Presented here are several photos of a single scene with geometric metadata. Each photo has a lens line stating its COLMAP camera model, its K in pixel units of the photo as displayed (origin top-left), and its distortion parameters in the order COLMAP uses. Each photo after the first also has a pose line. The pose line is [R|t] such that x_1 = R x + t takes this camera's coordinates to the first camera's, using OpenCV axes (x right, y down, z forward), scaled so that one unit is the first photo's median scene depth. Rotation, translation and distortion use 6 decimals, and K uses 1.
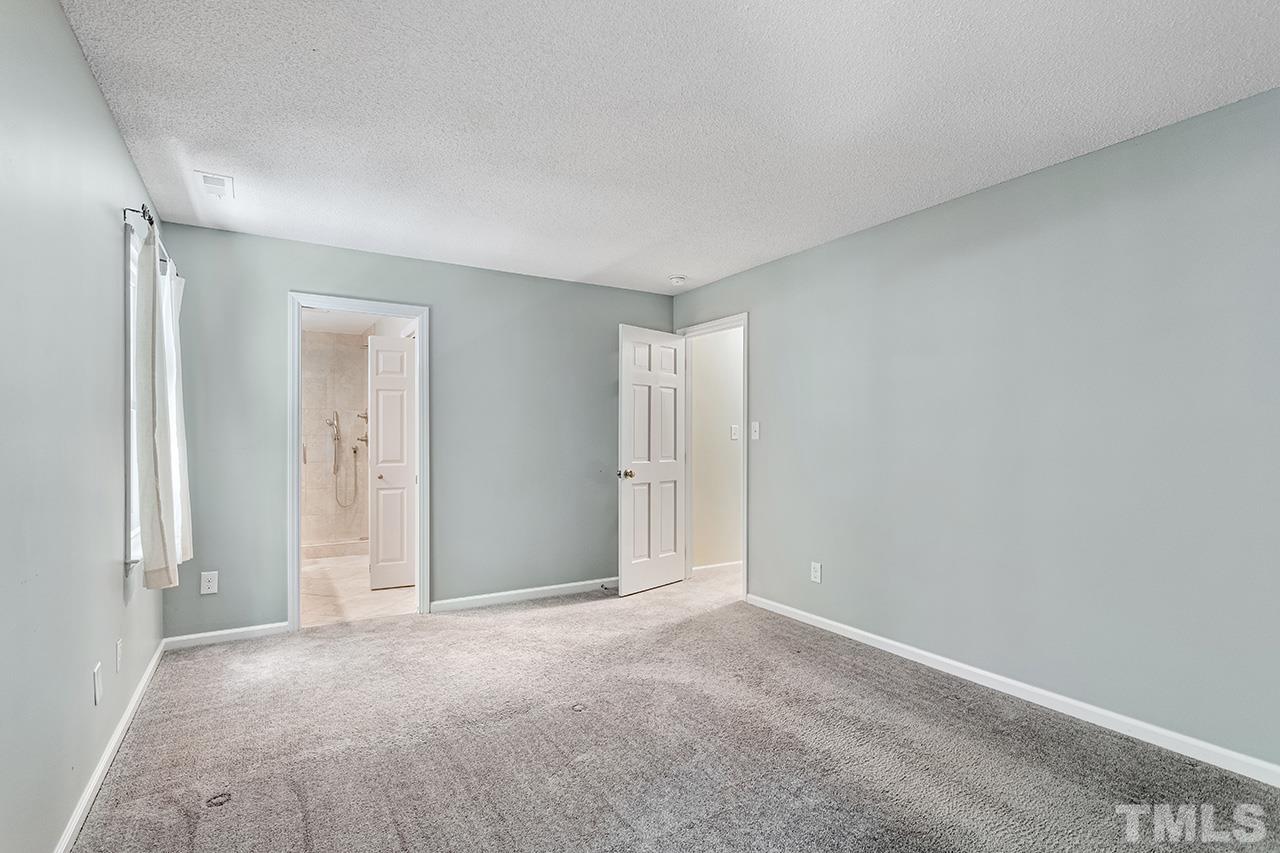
lens RADIAL K [[625.9, 0, 647.9], [0, 625.9, 428.4], [0, 0, 1]] dist [0.002970, 0.000705]
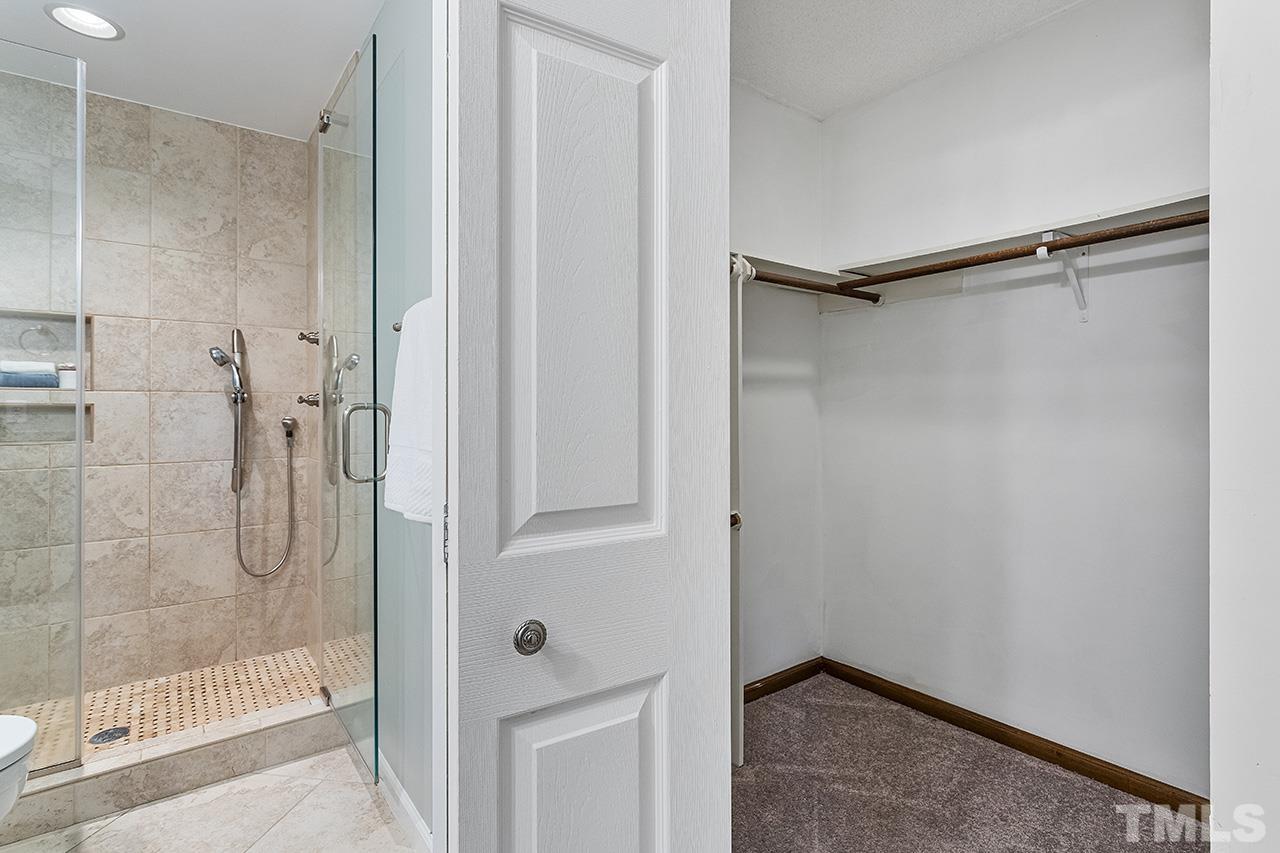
lens RADIAL K [[625.9, 0, 675.6], [0, 625.9, 404.3], [0, 0, 1]] dist [0.002970, 0.000705]
pose [[0.991811, 0.005593, 0.127589, -0.279472], [-0.005545, 0.999984, -0.000734, 0.017990], [-0.127591, 0.000021, 0.991827, 0.581745]]
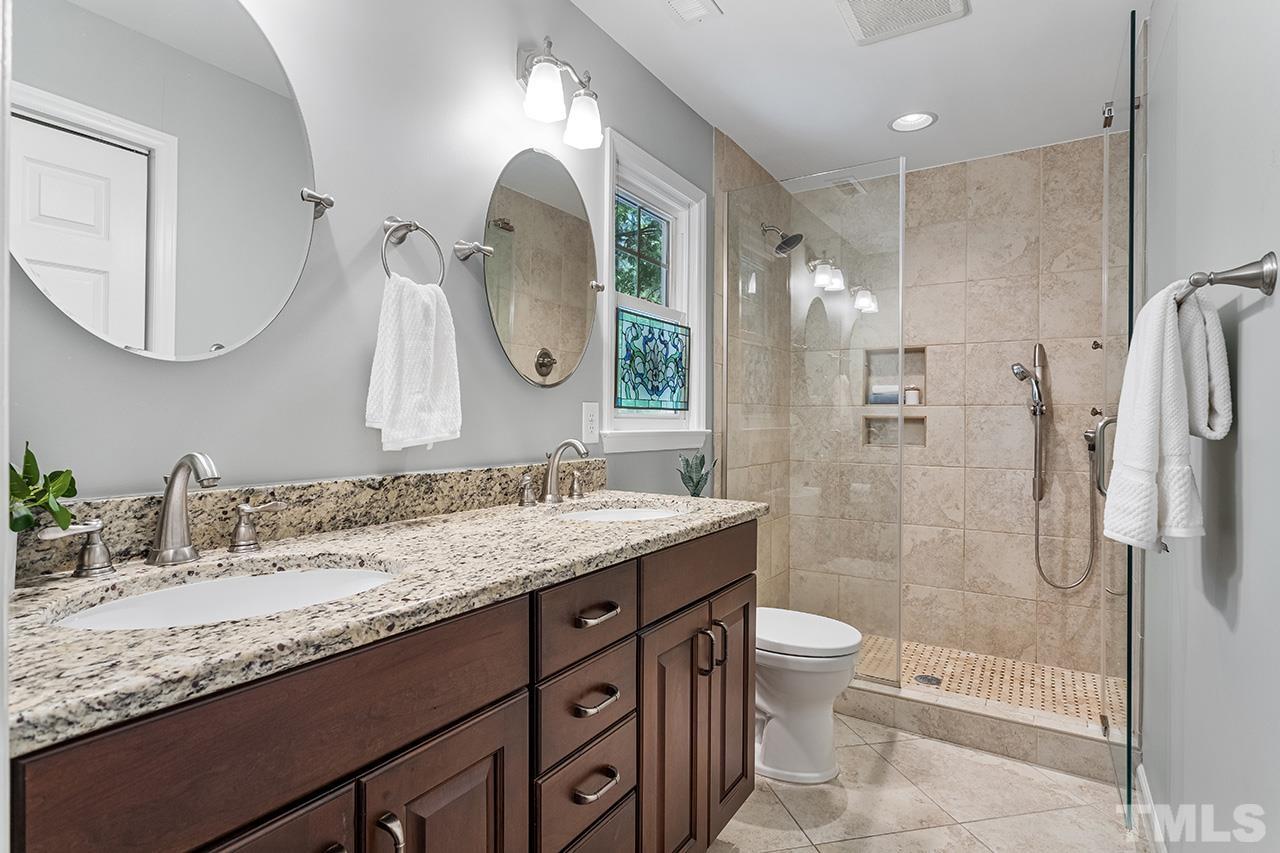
lens RADIAL K [[681.5, 0, 629.3], [0, 681.5, 419.1], [0, 0, 1]] dist [0.005347, 0.002228]
pose [[0.453740, 0.007757, -0.891100, -0.228046], [-0.002636, 0.999969, 0.007362, 0.018282], [0.891130, -0.000991, 0.453747, 0.568966]]
